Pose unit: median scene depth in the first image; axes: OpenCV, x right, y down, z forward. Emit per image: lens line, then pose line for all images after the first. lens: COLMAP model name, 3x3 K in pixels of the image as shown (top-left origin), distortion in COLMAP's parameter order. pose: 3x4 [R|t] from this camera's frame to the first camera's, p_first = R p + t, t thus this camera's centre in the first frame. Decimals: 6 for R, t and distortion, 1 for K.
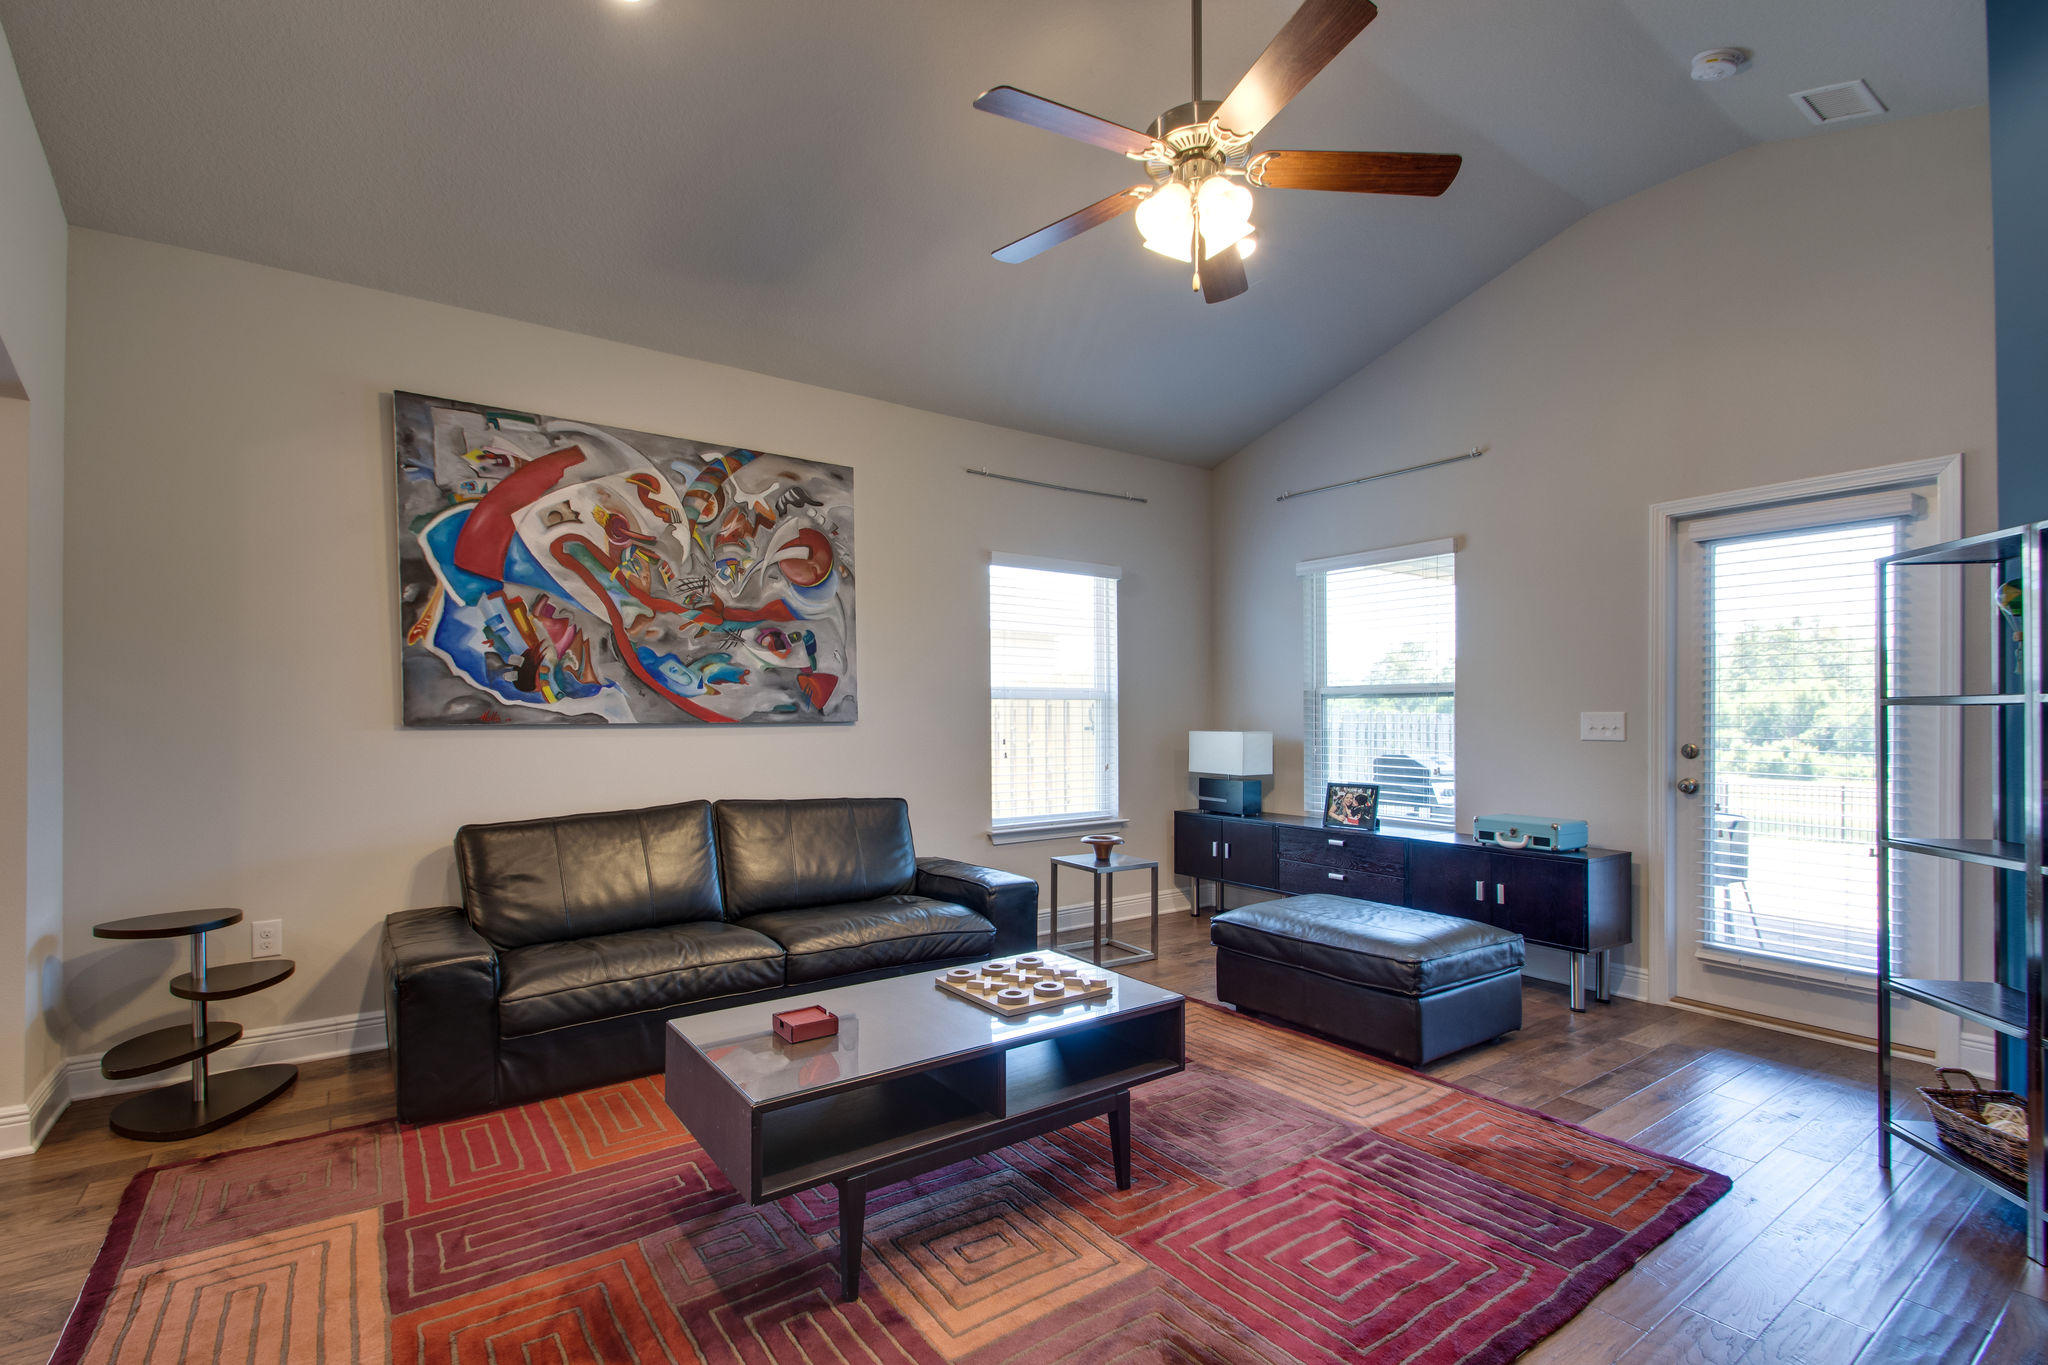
lens RADIAL K [[933.7, 0, 1005.0], [0, 933.7, 723.5], [0, 0, 1]] dist [0.027547, -0.013773]
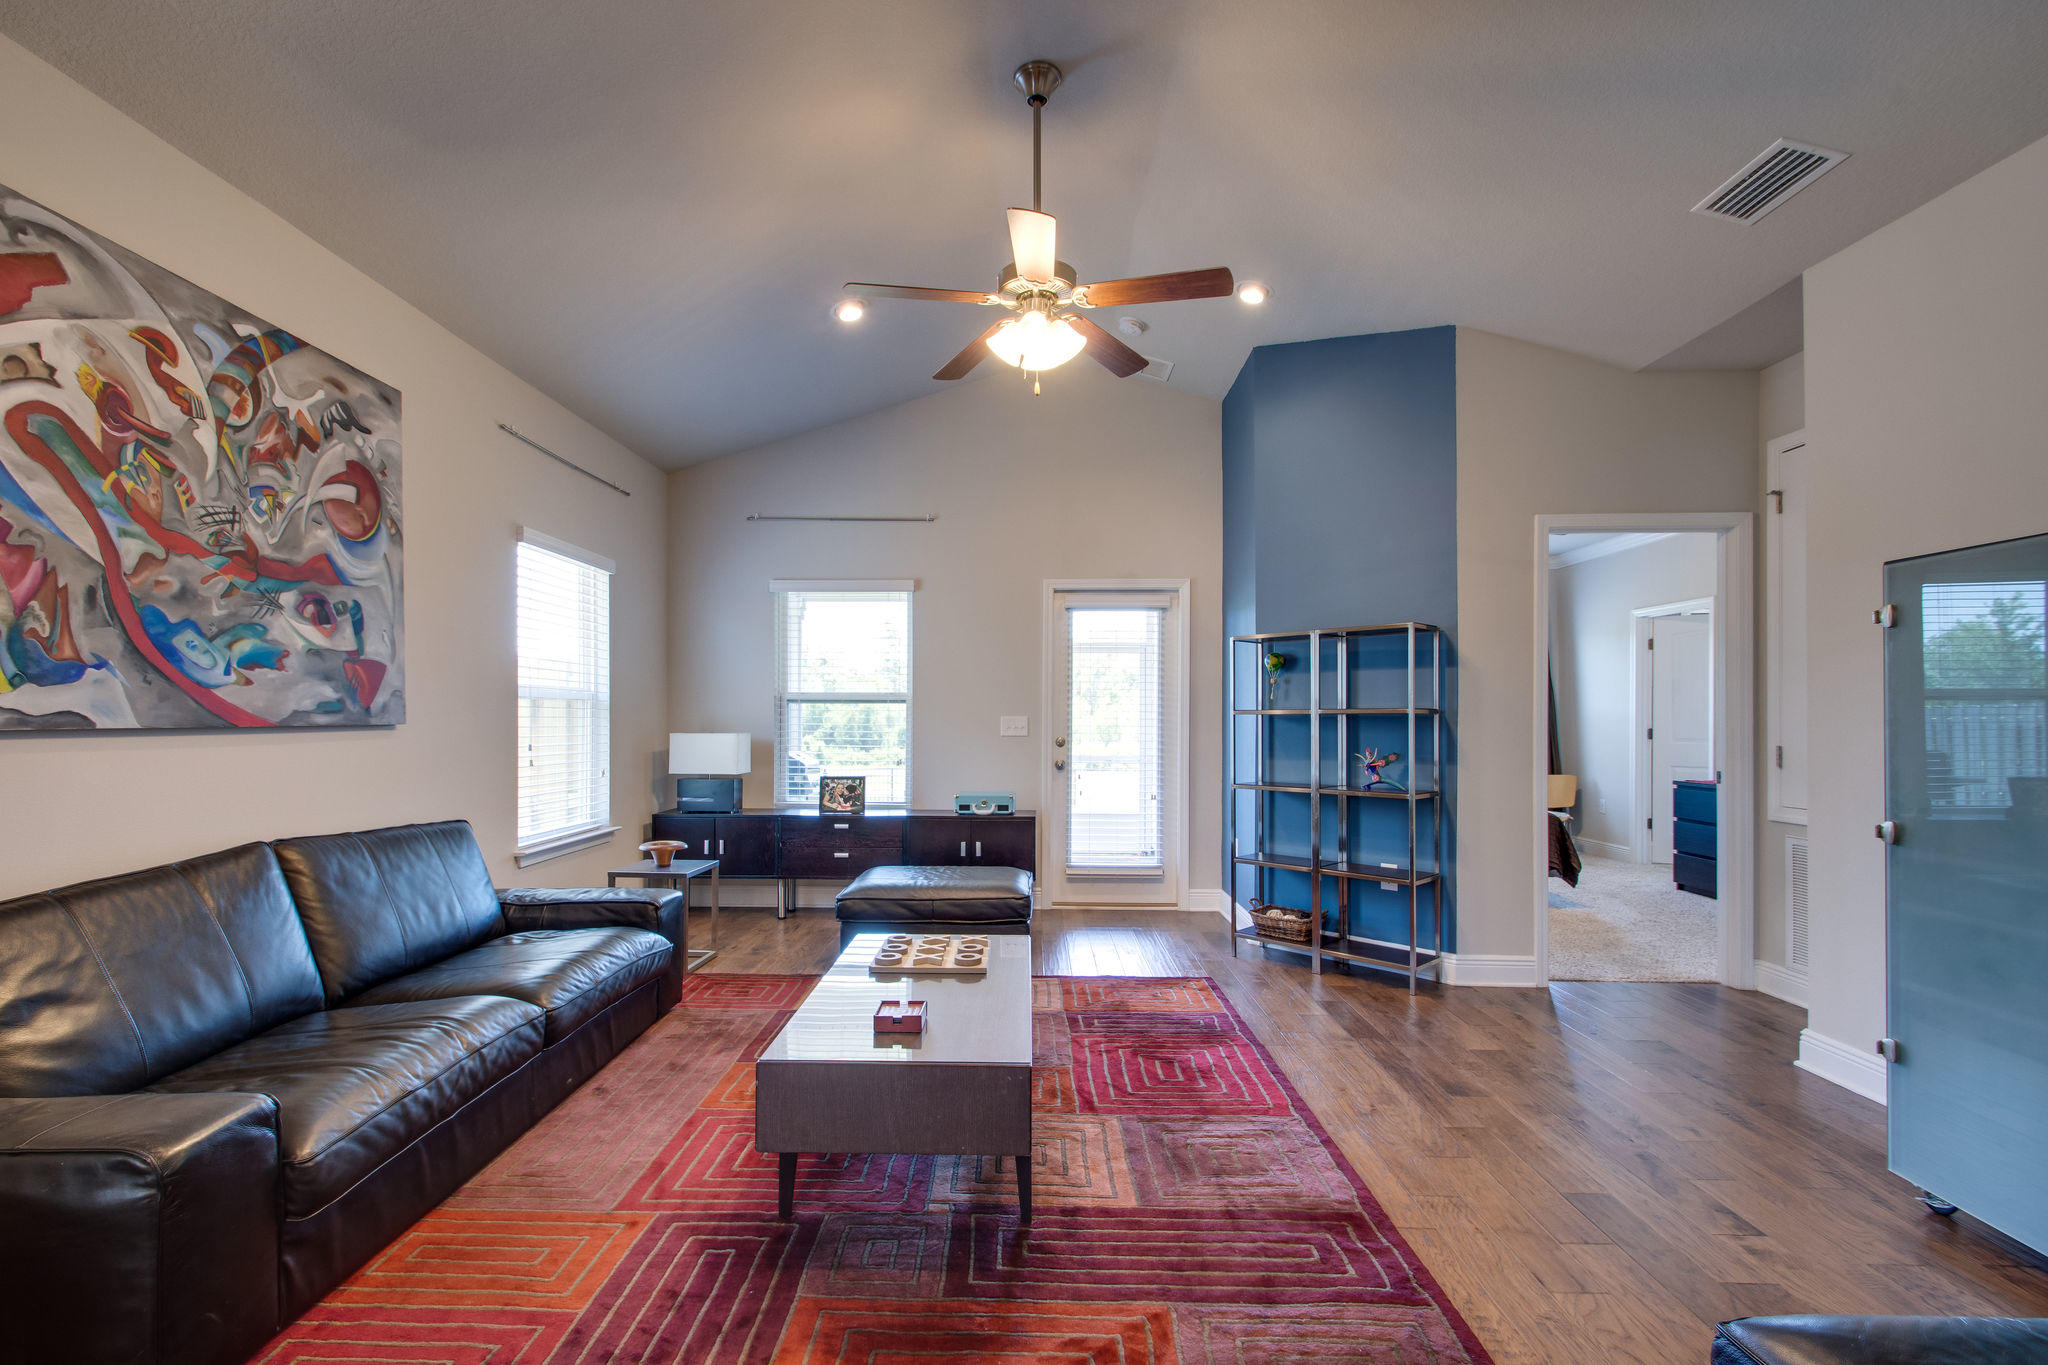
lens RADIAL K [[933.7, 0, 1005.0], [0, 933.7, 723.5], [0, 0, 1]] dist [0.027547, -0.013773]
pose [[0.587710, -0.001857, 0.809070, -0.539923], [0.003538, 0.999994, -0.000275, -0.001122], [-0.809064, 0.003024, 0.587713, 0.163375]]
